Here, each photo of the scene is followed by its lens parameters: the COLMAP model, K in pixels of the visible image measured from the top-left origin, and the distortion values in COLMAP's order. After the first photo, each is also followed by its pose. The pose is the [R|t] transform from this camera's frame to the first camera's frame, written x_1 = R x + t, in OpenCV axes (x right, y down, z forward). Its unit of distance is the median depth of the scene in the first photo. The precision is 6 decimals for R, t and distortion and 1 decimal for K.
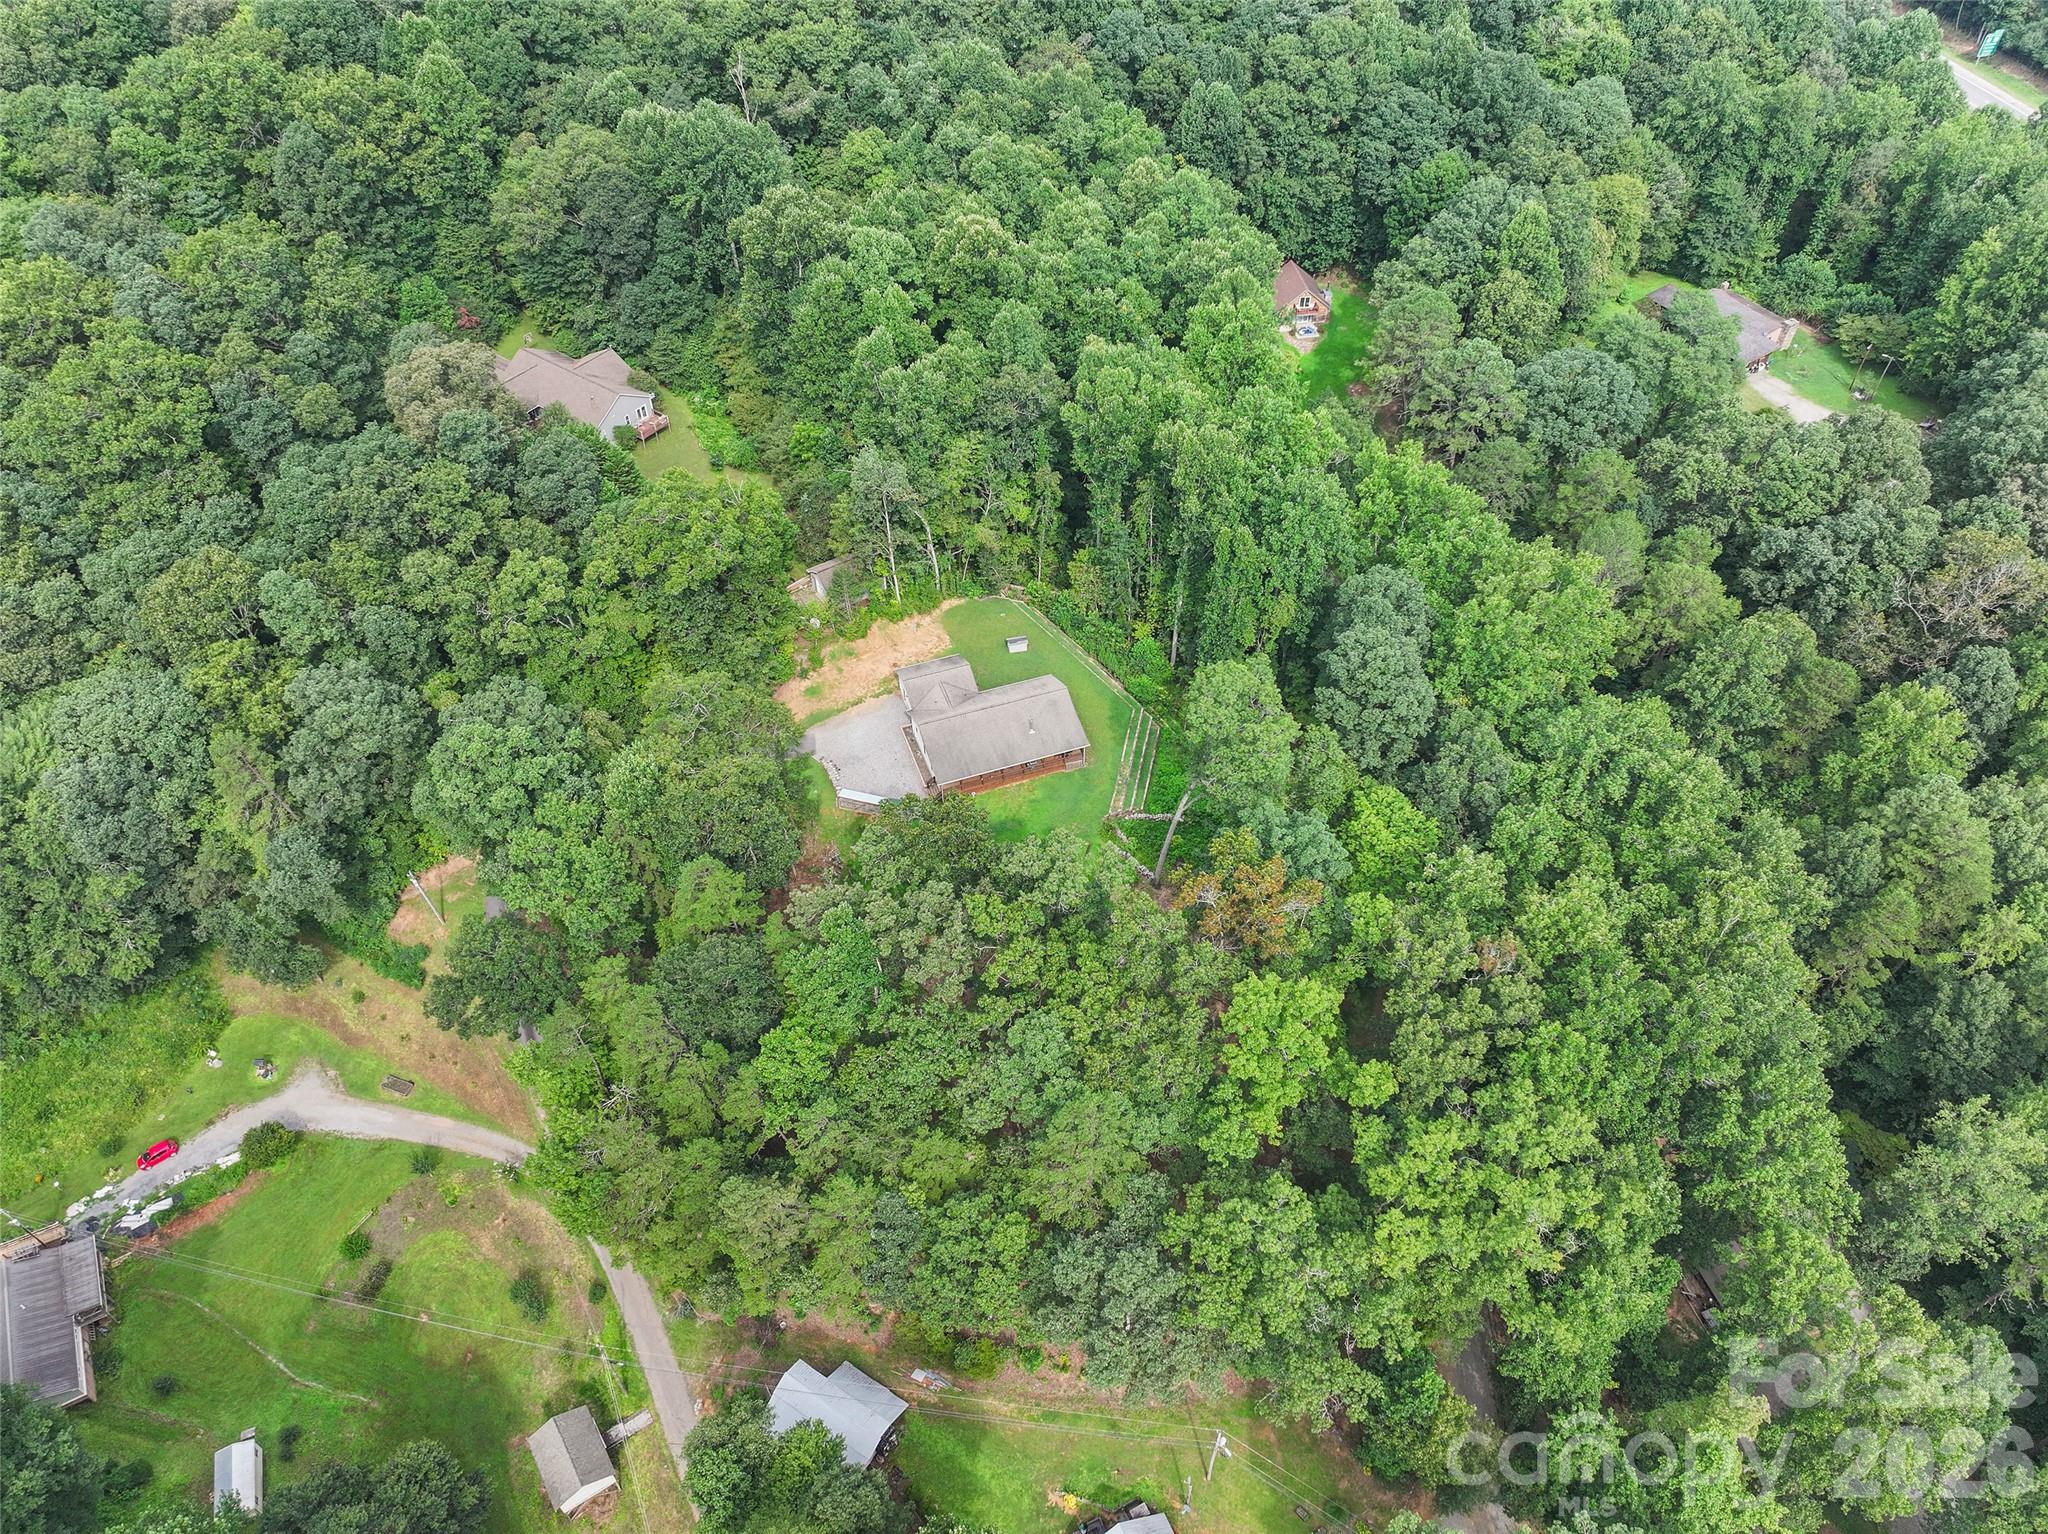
lens RADIAL K [[1441.5, 0, 1035.3], [0, 1441.5, 758.5], [0, 0, 1]] dist [0.002500, 0.012690]
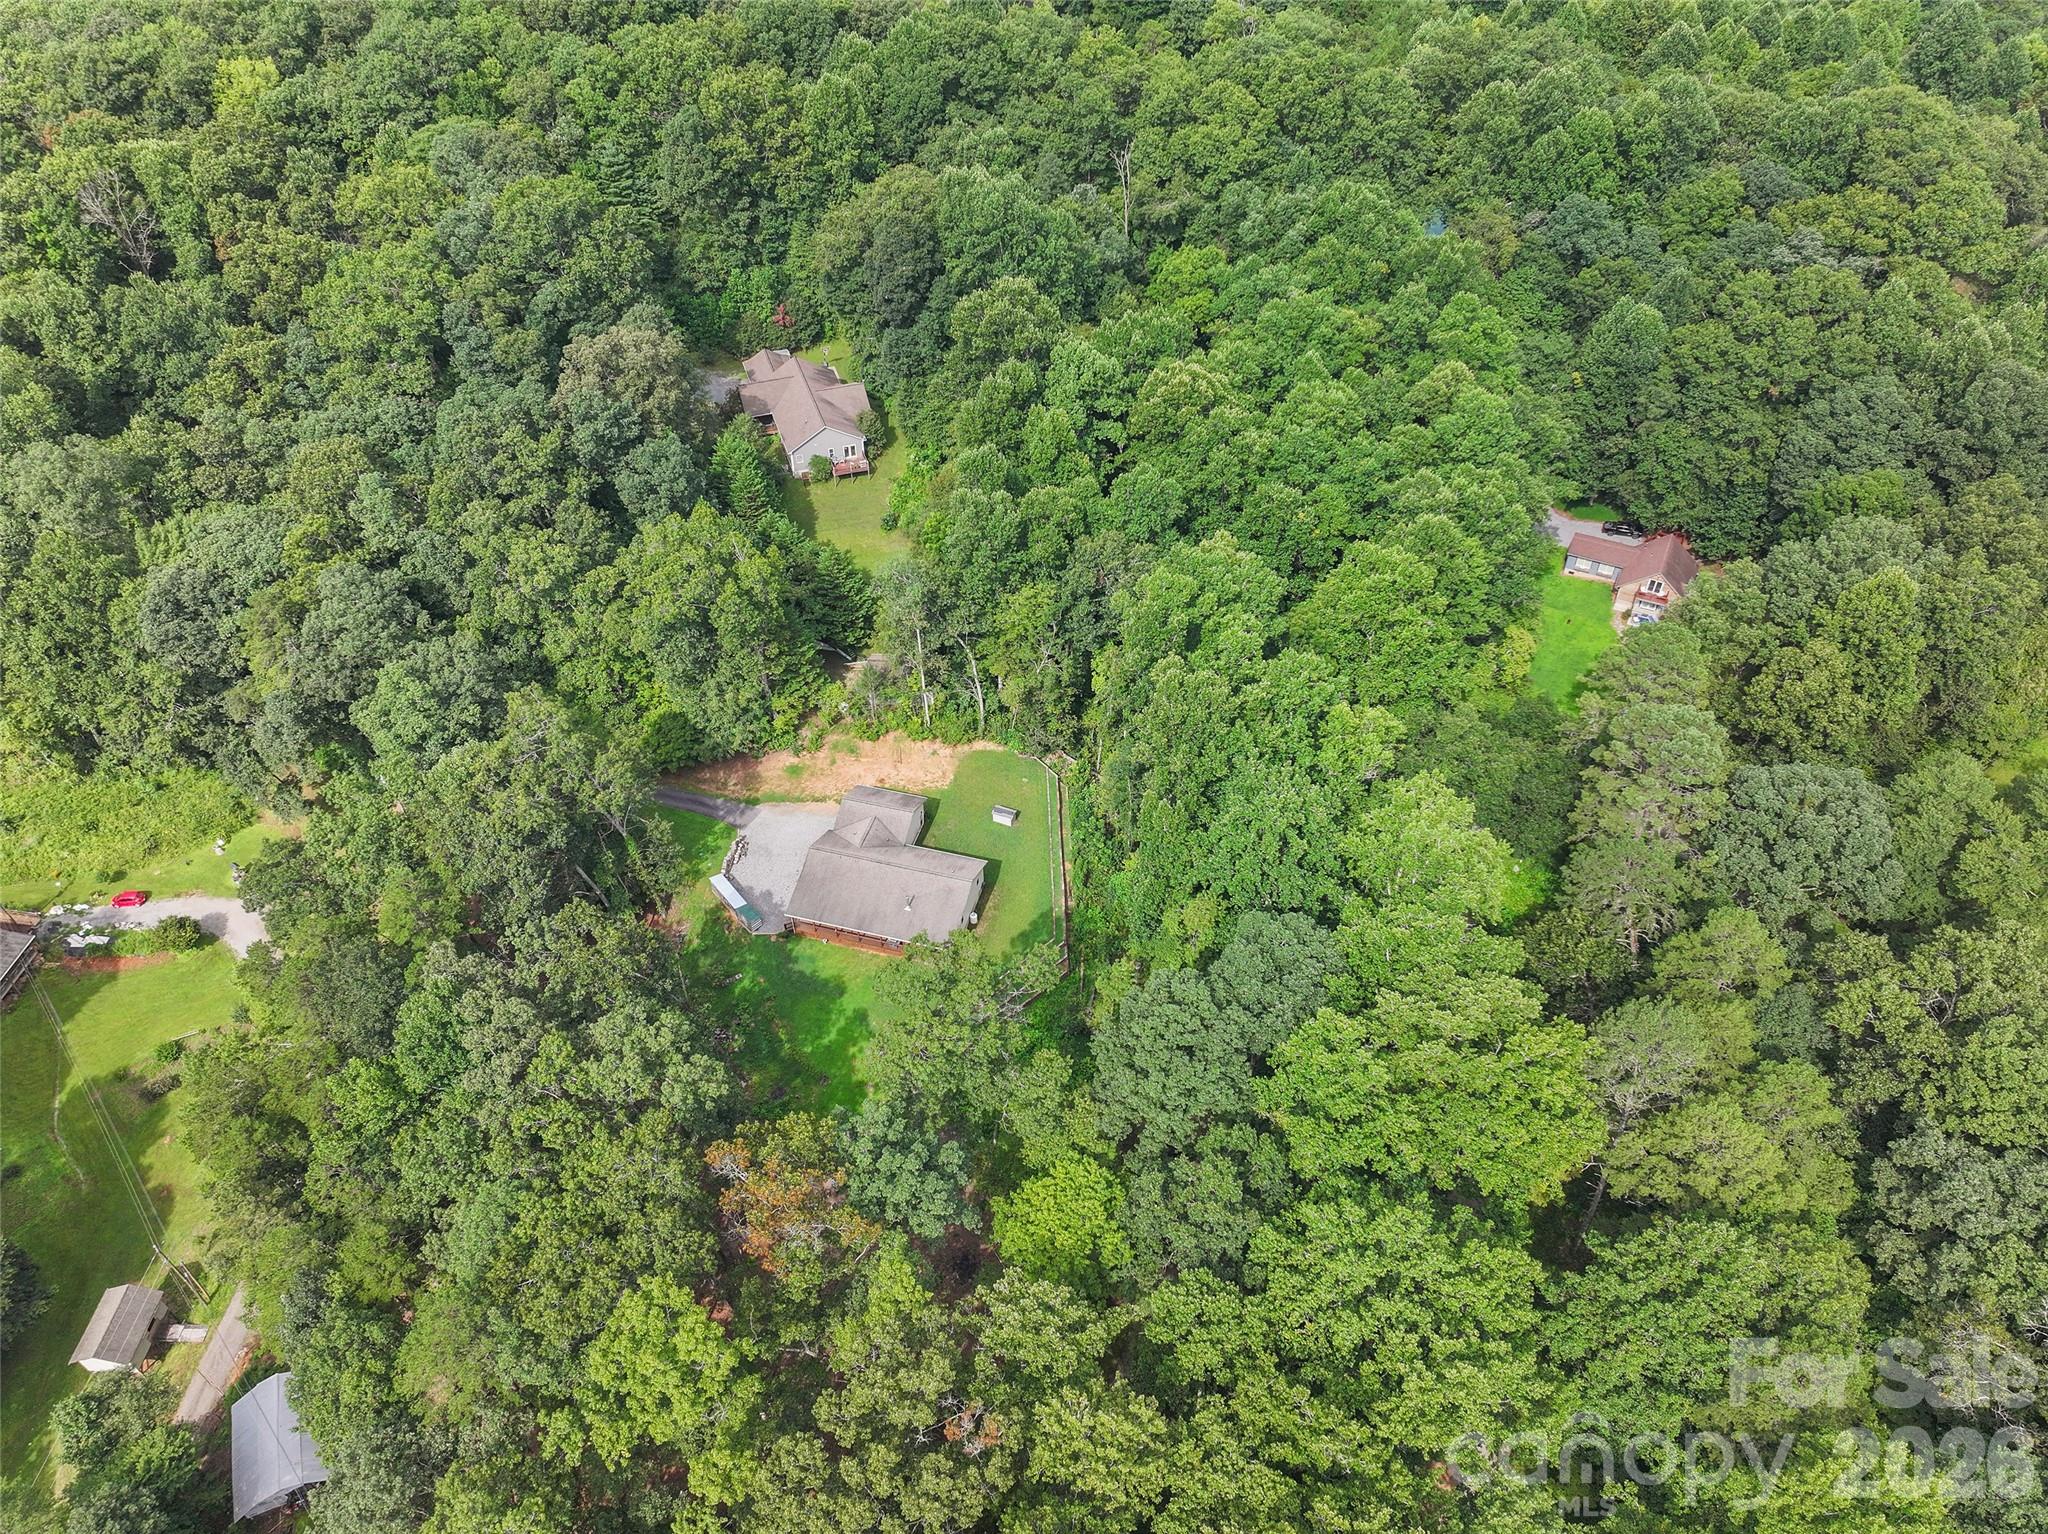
lens RADIAL K [[1441.5, 0, 1035.3], [0, 1441.5, 758.5], [0, 0, 1]] dist [0.002500, 0.012690]
pose [[0.816210, 0.403608, -0.413402, 0.386310], [-0.417600, 0.906606, 0.060629, -0.186061], [0.399264, 0.123151, 0.908528, 0.195077]]
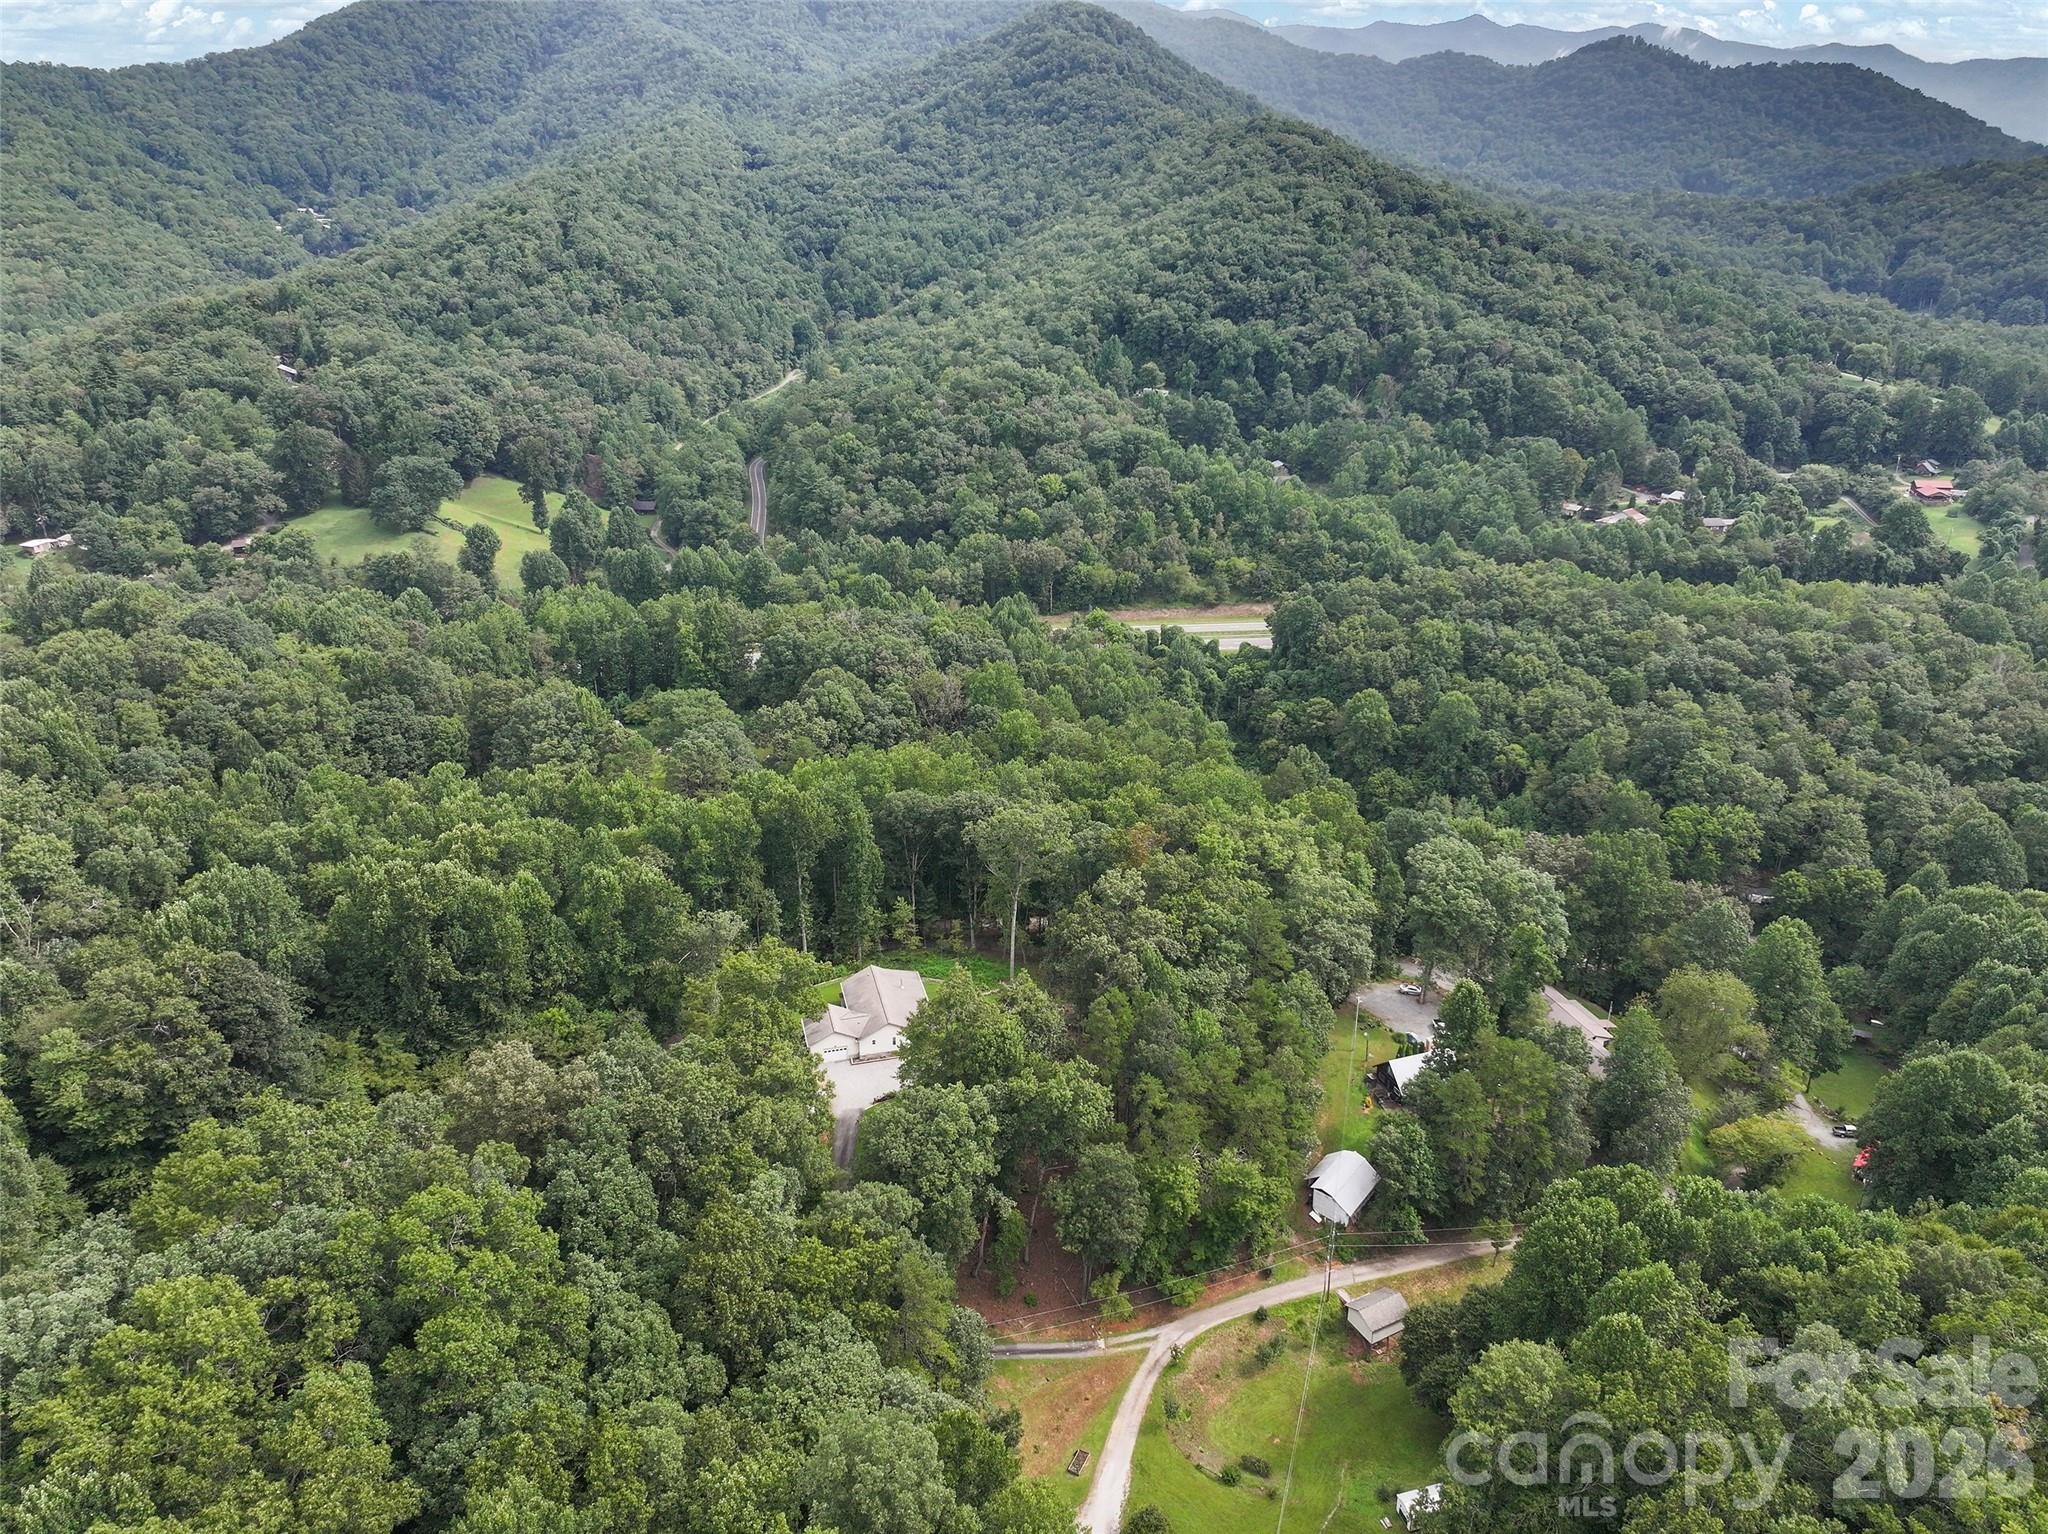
lens RADIAL K [[1441.5, 0, 1035.3], [0, 1441.5, 758.5], [0, 0, 1]] dist [0.002500, 0.012690]
pose [[0.084704, -0.360491, 0.928909, -1.181177], [0.723416, 0.663334, 0.191461, -0.332574], [-0.685197, 0.655770, 0.316972, 0.311929]]
